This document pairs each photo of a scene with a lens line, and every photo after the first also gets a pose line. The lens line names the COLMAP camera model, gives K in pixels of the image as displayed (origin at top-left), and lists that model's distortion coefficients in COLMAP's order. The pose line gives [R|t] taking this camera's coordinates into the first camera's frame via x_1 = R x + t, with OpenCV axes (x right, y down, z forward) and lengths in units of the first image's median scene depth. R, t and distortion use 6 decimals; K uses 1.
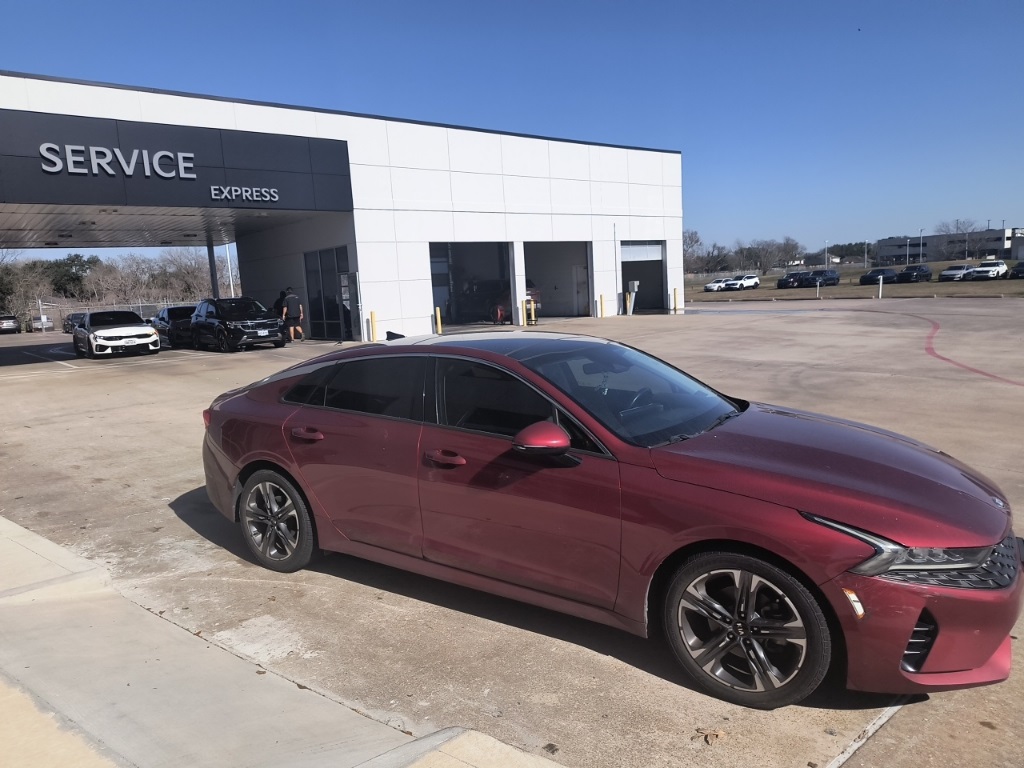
lens RADIAL K [[721.8, 0, 512.0], [0, 721.8, 384.0], [0, 0, 1]] dist [0.060382, -0.098673]
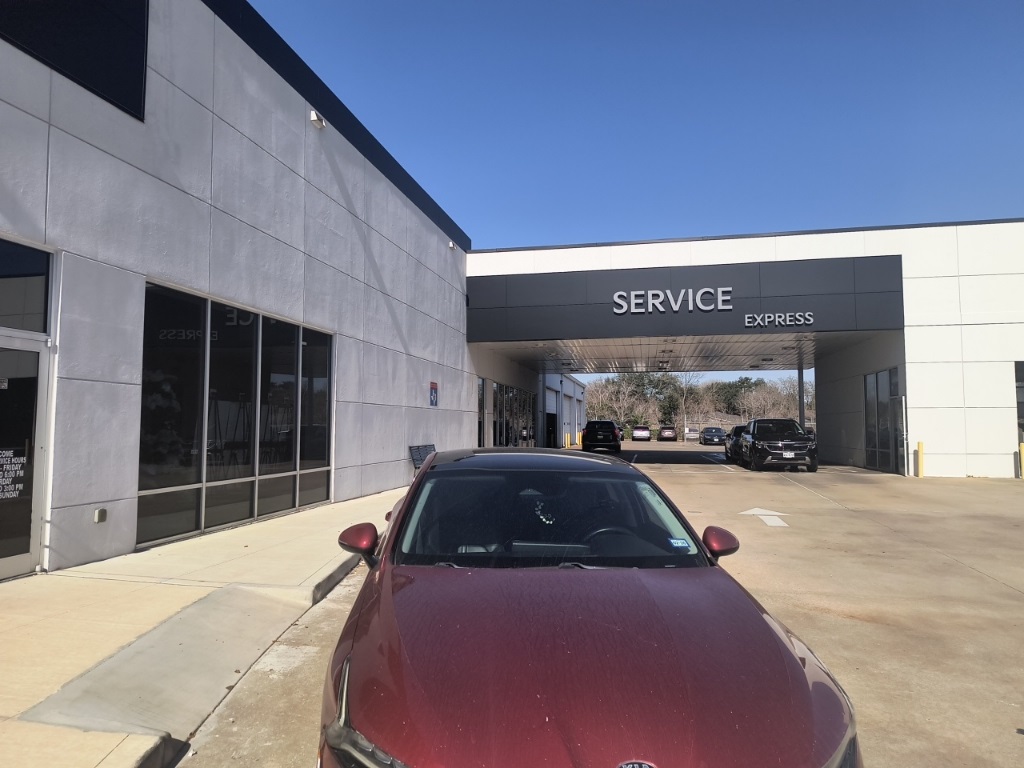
lens RADIAL K [[721.8, 0, 512.0], [0, 721.8, 384.0], [0, 0, 1]] dist [0.060382, -0.098673]
pose [[0.594810, 0.008029, -0.803826, 0.242905], [-0.141386, 0.985407, -0.094779, -0.019932], [0.791335, 0.170026, 0.587265, 0.112144]]
